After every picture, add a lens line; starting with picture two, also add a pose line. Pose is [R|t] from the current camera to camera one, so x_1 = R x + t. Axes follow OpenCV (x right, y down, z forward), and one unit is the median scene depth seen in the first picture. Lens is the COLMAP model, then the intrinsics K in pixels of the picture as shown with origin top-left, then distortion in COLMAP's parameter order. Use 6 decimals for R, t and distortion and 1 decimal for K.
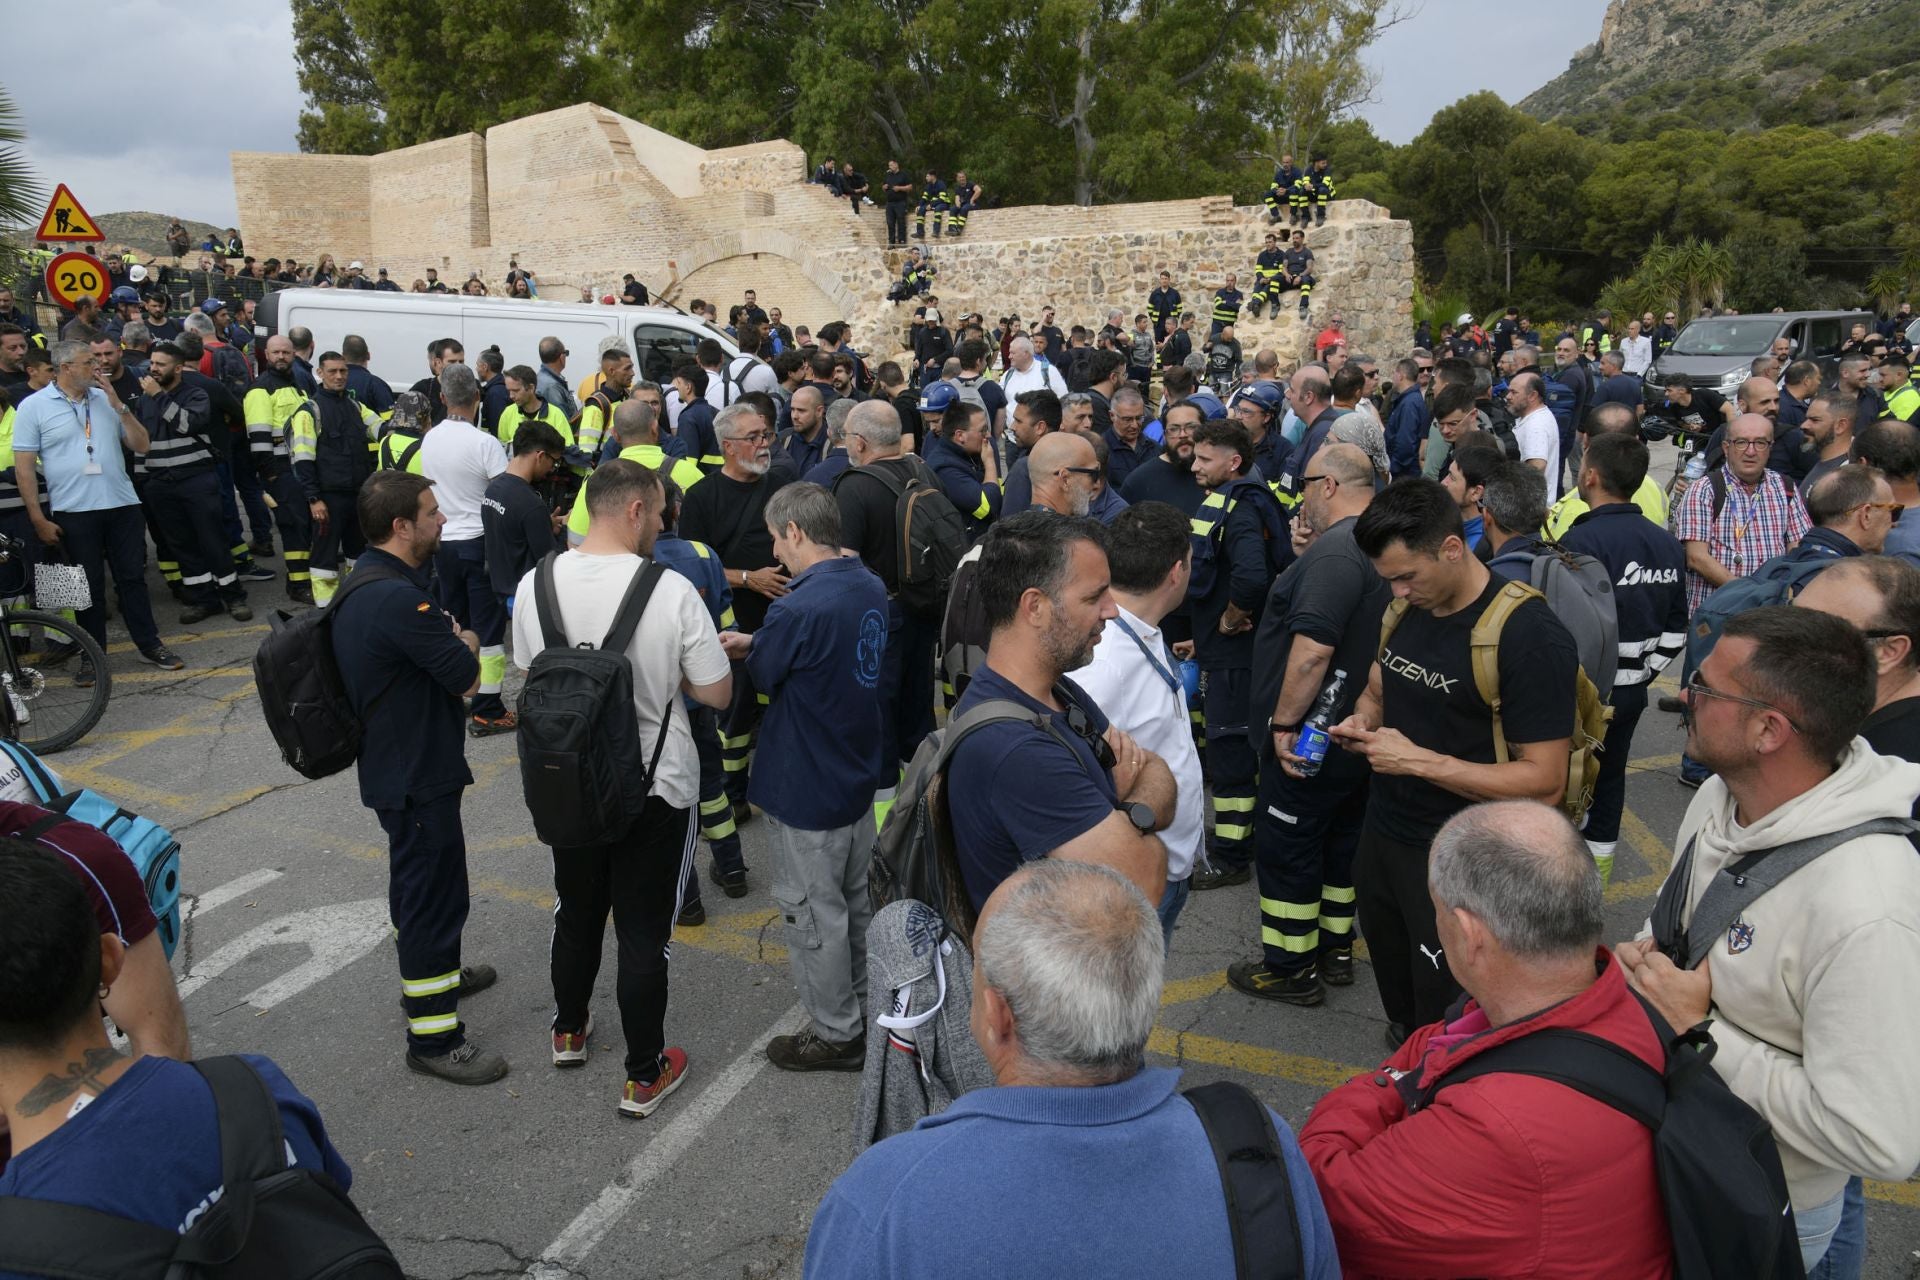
lens RADIAL K [[1337.6, 0, 961.7], [0, 1337.6, 633.3], [0, 0, 1]] dist [-0.009014, -0.004909]
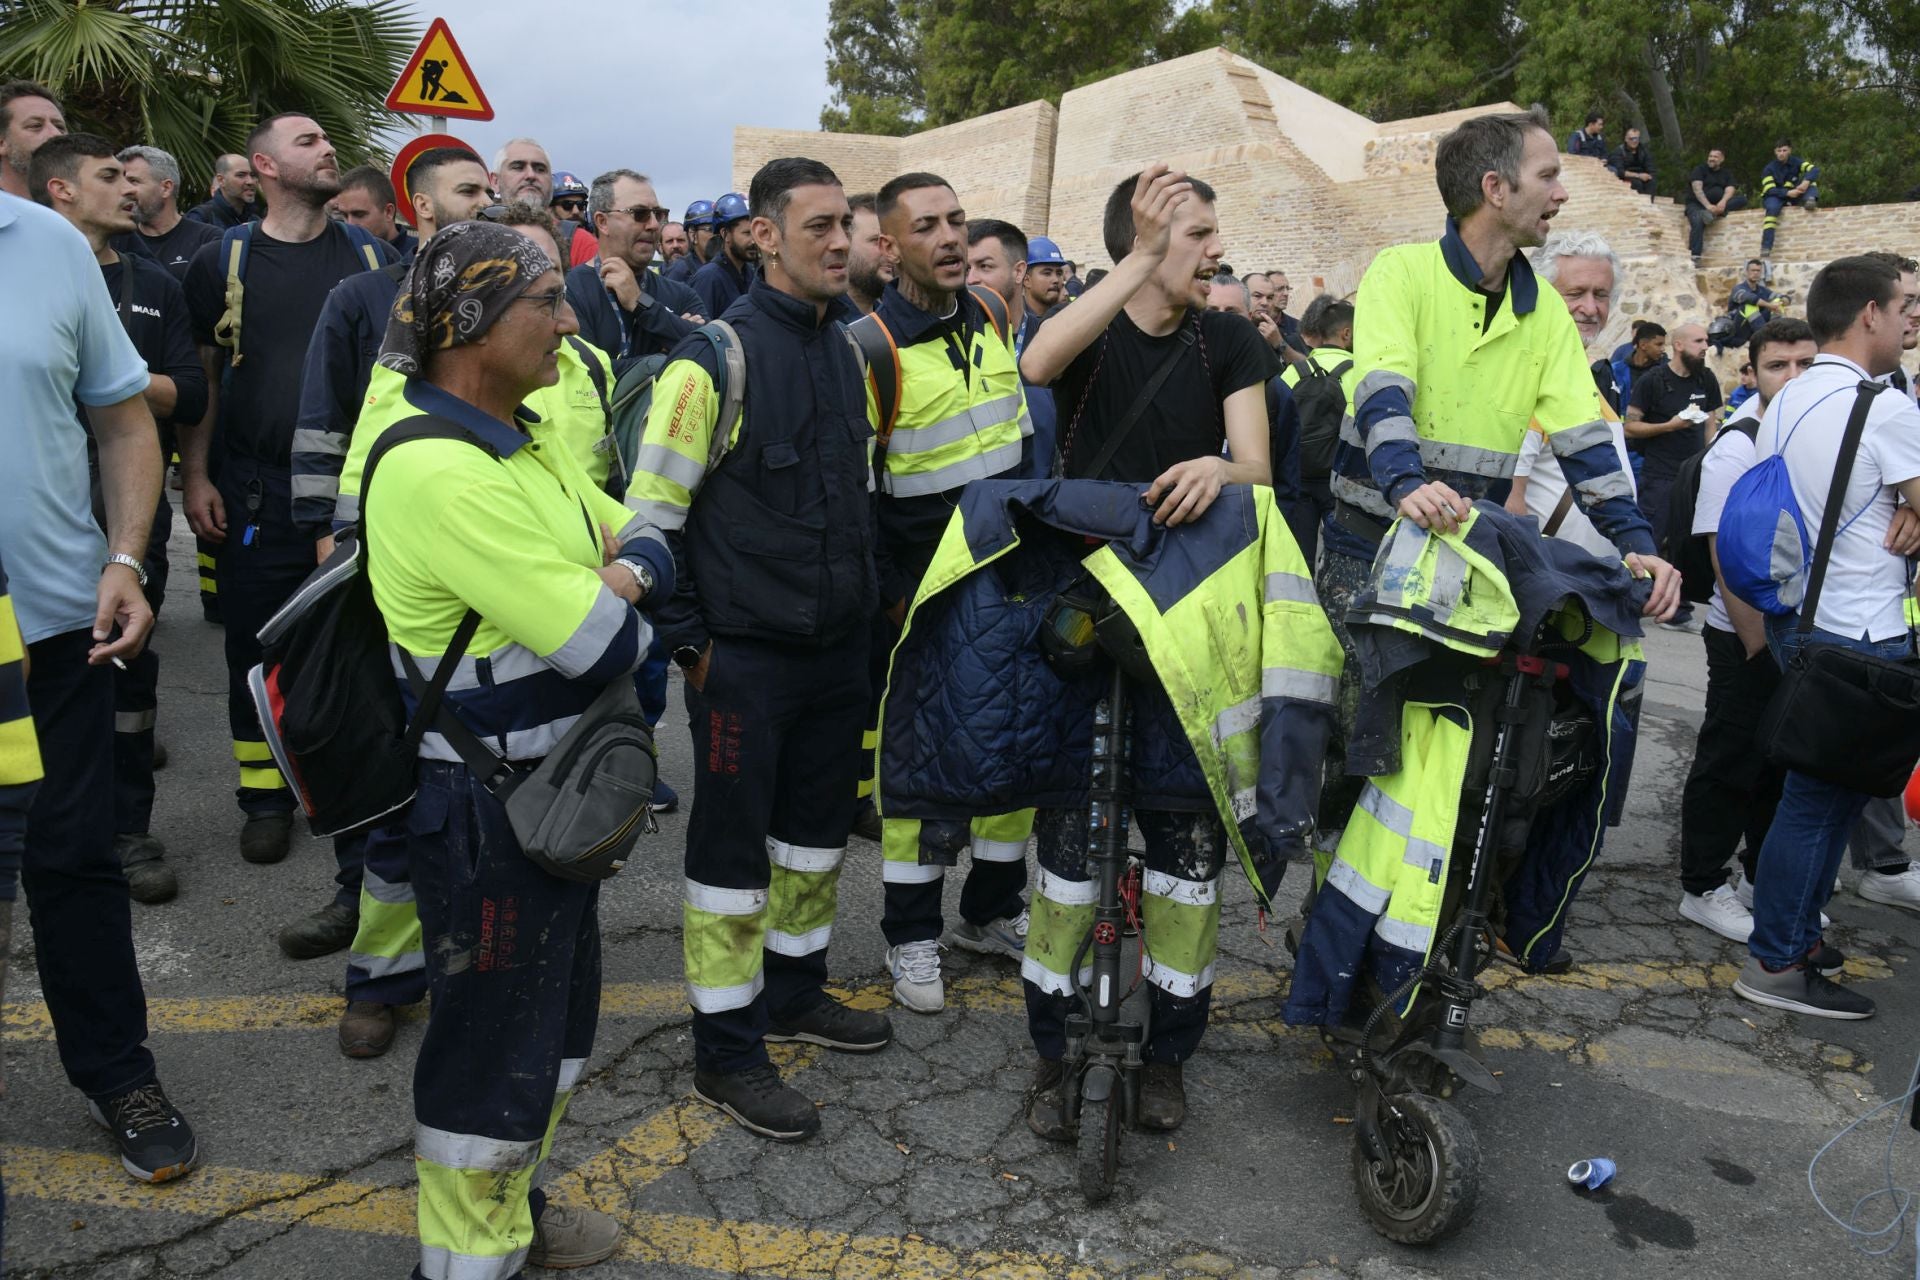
lens RADIAL K [[1694.6, 0, 961.5], [0, 1694.6, 627.4], [0, 0, 1]] dist [-0.069119, 0.006003]
pose [[0.938515, 0.100628, -0.330247, -0.083620], [-0.132514, 0.988306, -0.075446, -0.022594], [0.318793, 0.114570, 0.940875, 0.174893]]
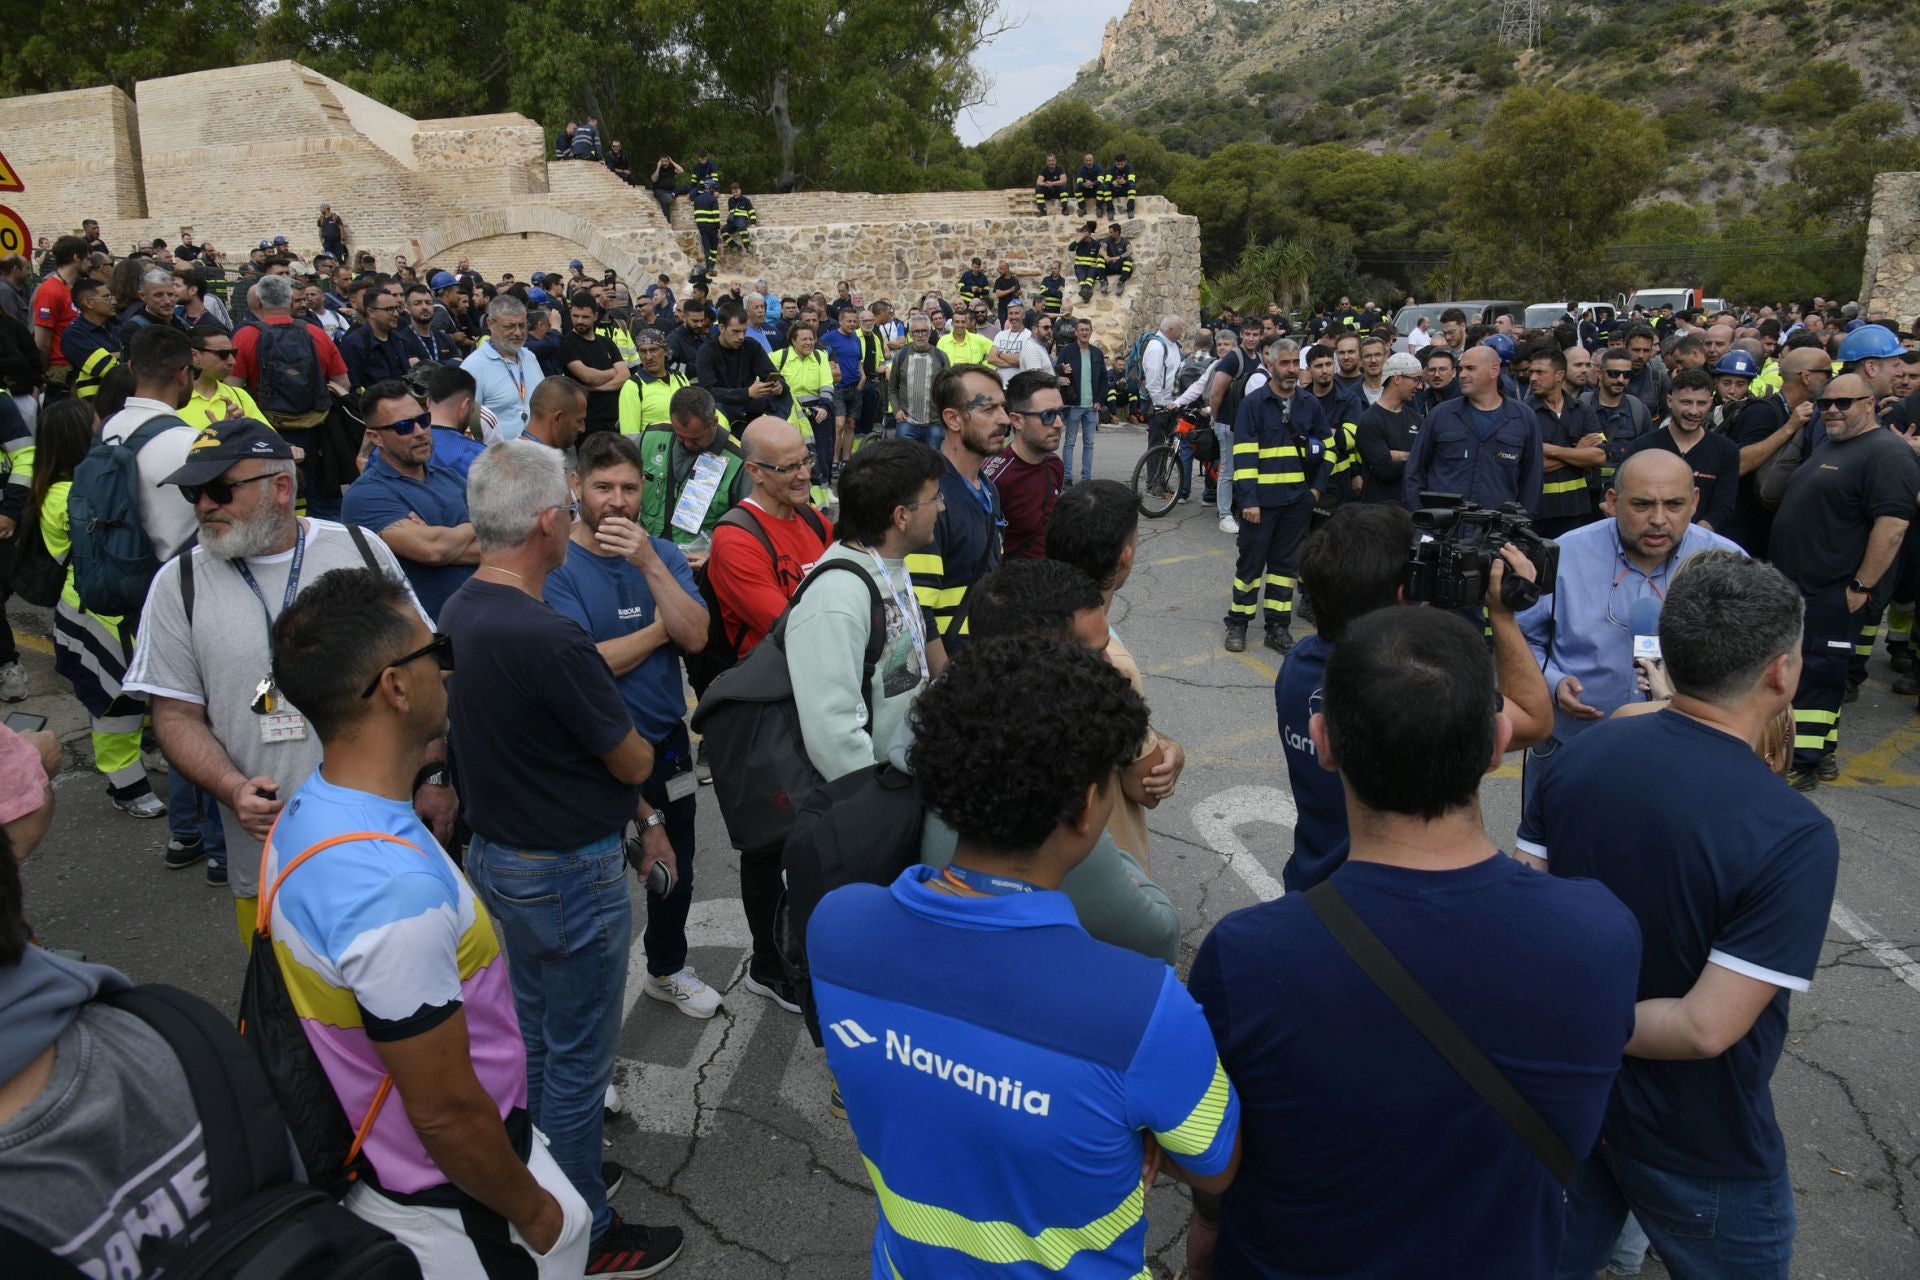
lens RADIAL K [[1337.6, 0, 964.0], [0, 1337.6, 655.3], [0, 0, 1]] dist [-0.009014, -0.004909]
pose [[0.941719, -0.078716, 0.327061, -0.164478], [0.072091, 0.996873, 0.032347, 0.005633], [-0.328585, -0.006884, 0.944449, 0.000528]]
